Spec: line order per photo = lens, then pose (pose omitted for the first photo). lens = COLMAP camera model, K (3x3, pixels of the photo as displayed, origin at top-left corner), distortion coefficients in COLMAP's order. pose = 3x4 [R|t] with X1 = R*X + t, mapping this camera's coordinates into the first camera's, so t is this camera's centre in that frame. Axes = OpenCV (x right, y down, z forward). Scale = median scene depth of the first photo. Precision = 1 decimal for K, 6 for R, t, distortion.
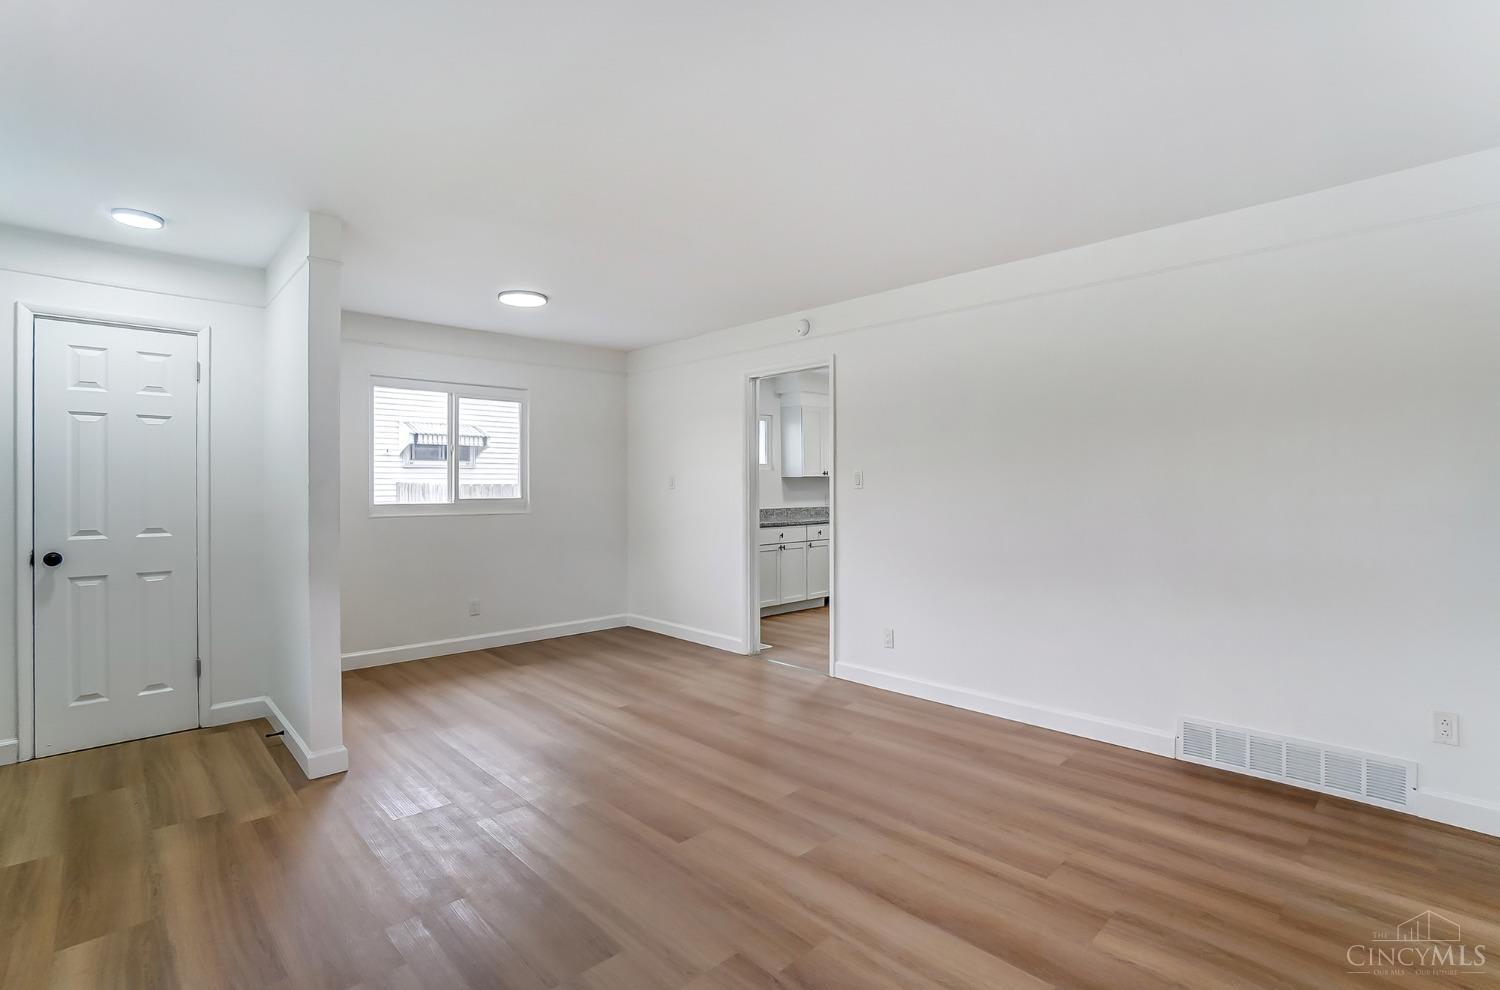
lens RADIAL K [[692.7, 0, 750.0], [0, 692.7, 495.0], [0, 0, 1]] dist [-0.060069, 0.015209]
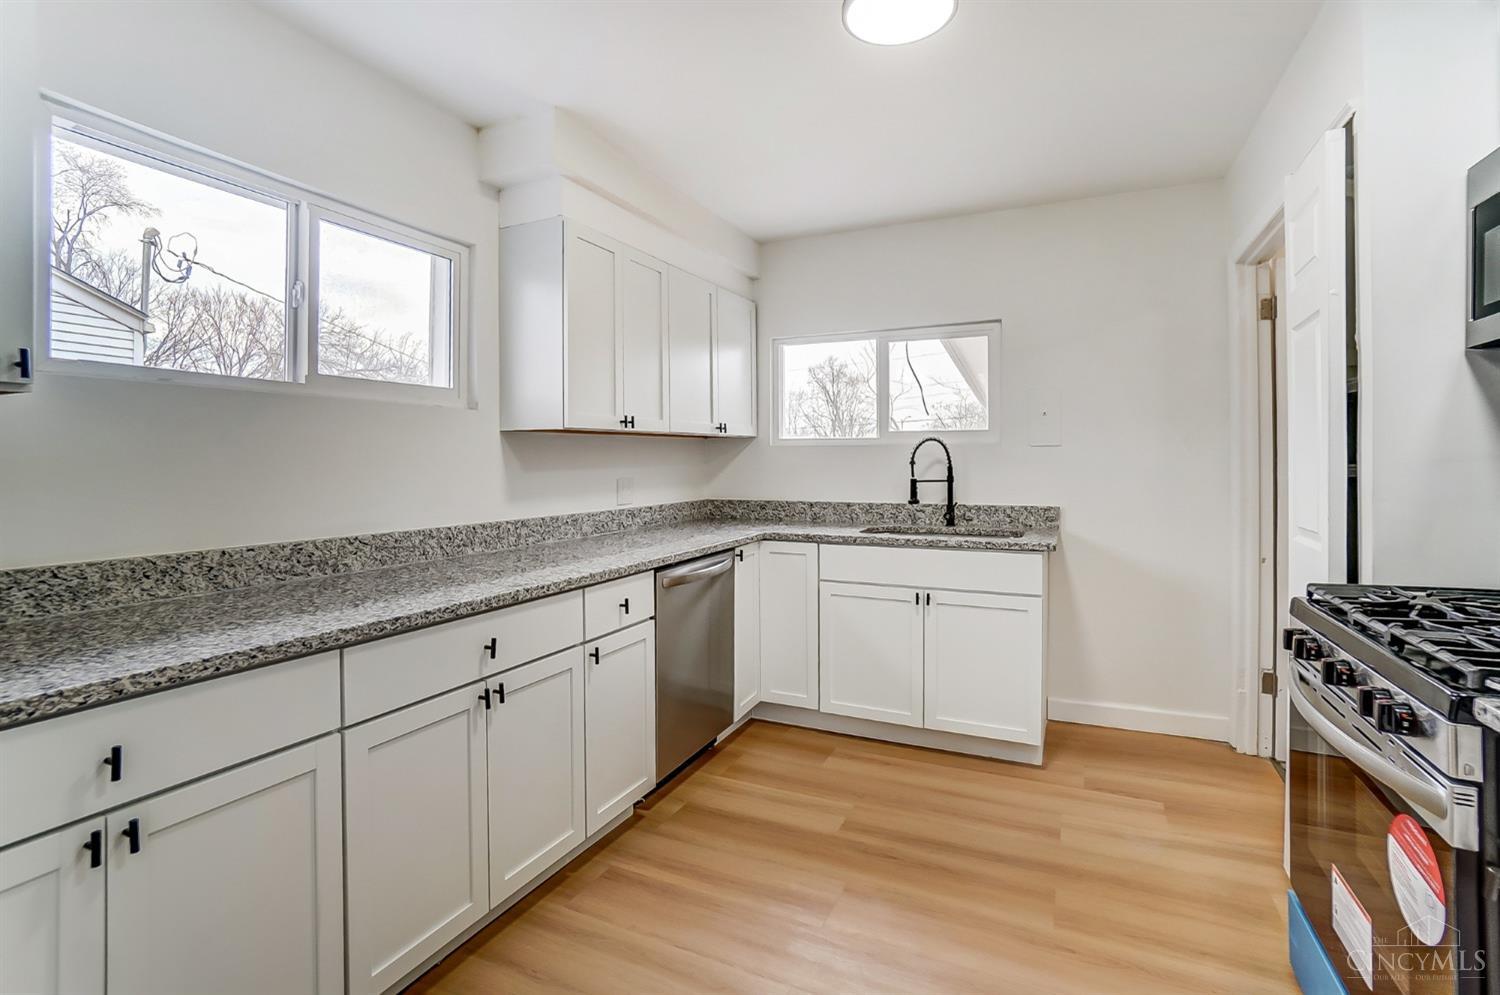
lens RADIAL K [[686.7, 0, 743.2], [0, 686.7, 452.3], [0, 0, 1]] dist [-0.061024, 0.021029]
pose [[0.935207, 0.001381, 0.354098, 0.039432], [0.005864, 0.999795, -0.019387, -0.007778], [-0.354052, 0.020208, 0.935008, 0.651449]]
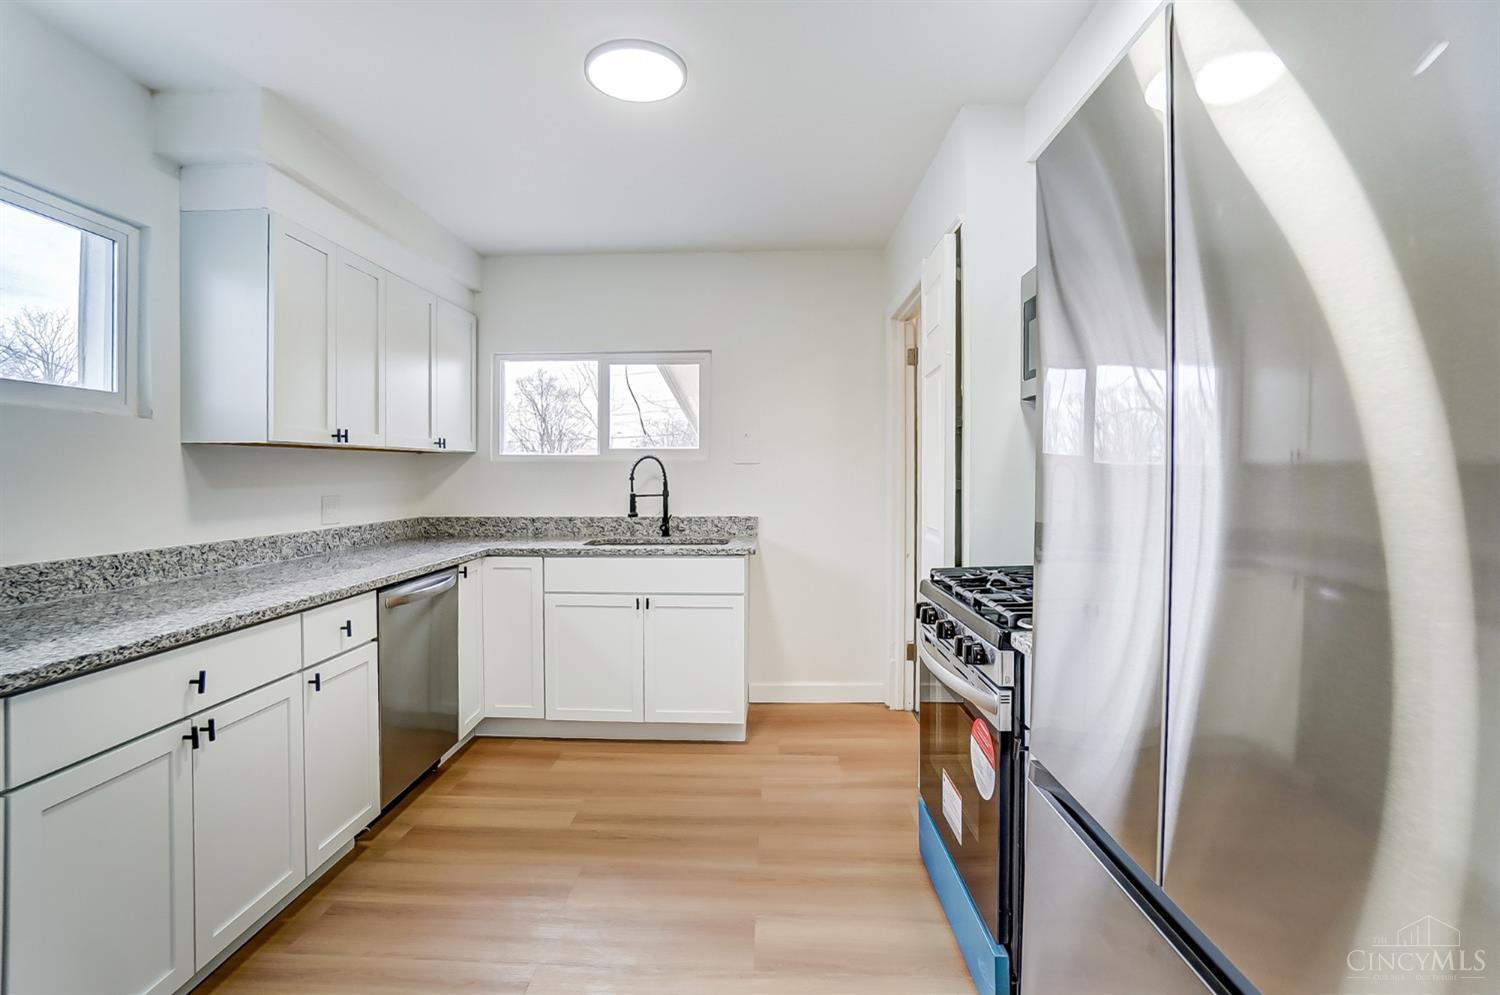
lens RADIAL K [[690.4, 0, 749.3], [0, 690.4, 466.7], [0, 0, 1]] dist [-0.062520, 0.022105]
pose [[0.704705, 0.006680, 0.709469, 0.014842], [0.008045, 0.999816, -0.017405, -0.008340], [-0.709455, 0.017973, 0.704522, 0.629916]]
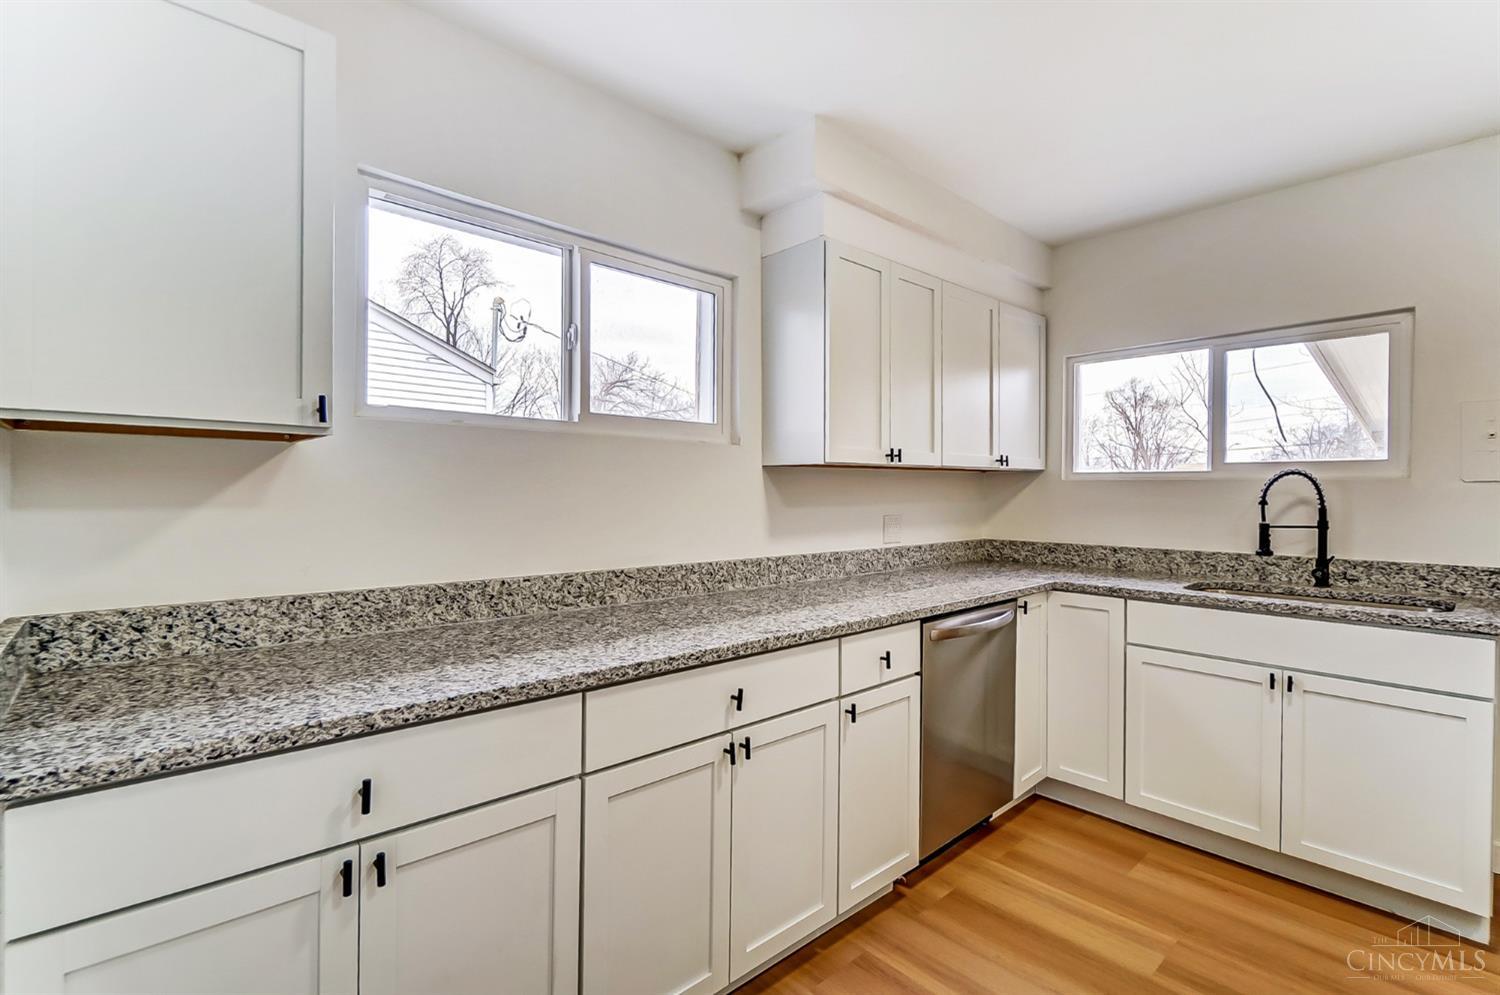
lens RADIAL K [[660.2, 0, 752.4], [0, 660.2, 494.9], [0, 0, 1]] dist [0.002347, -0.003979]
pose [[0.999514, 0.006859, -0.030404, 0.051373], [-0.006913, 0.999975, -0.001665, -0.010849], [0.030391, 0.001874, 0.999536, 0.687399]]
